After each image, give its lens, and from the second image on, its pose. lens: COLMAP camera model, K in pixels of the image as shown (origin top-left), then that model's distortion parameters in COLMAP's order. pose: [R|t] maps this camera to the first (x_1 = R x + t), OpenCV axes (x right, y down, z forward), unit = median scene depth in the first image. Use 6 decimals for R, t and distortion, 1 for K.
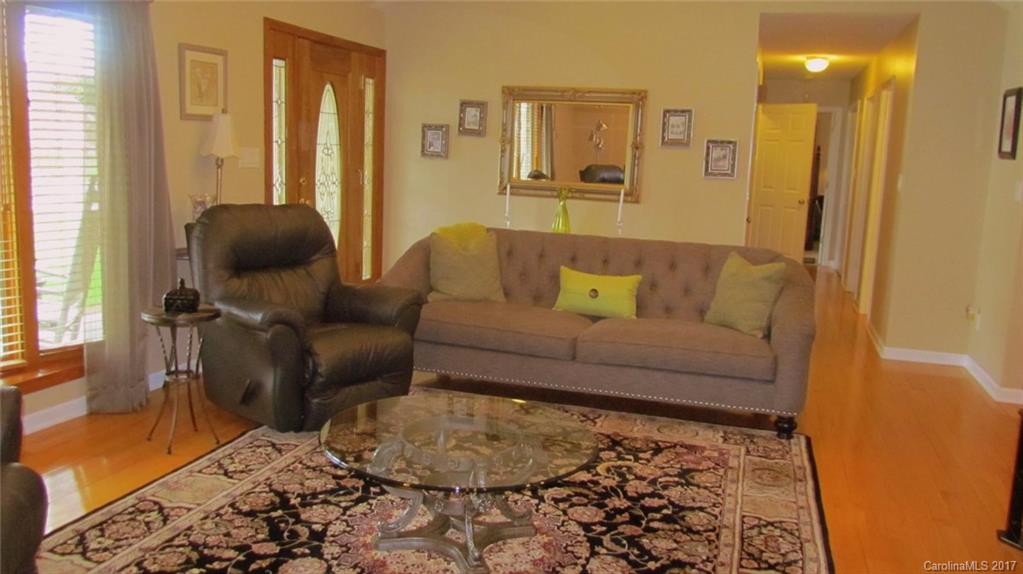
lens RADIAL K [[843.4, 0, 512.0], [0, 843.4, 282.6], [0, 0, 1]] dist [-0.001516, -0.010269]
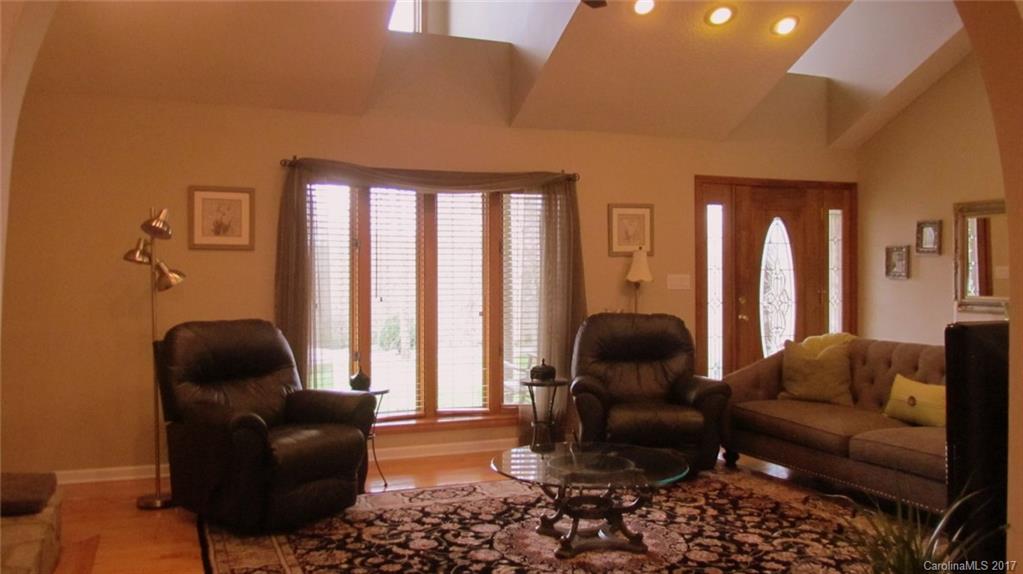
lens RADIAL K [[843.4, 0, 512.0], [0, 843.4, 282.6], [0, 0, 1]] dist [-0.001516, -0.010269]
pose [[0.645093, -0.039269, -0.763095, 0.485828], [-0.088355, 0.988146, -0.125542, 0.036787], [0.758979, 0.148410, 0.633976, -0.019082]]
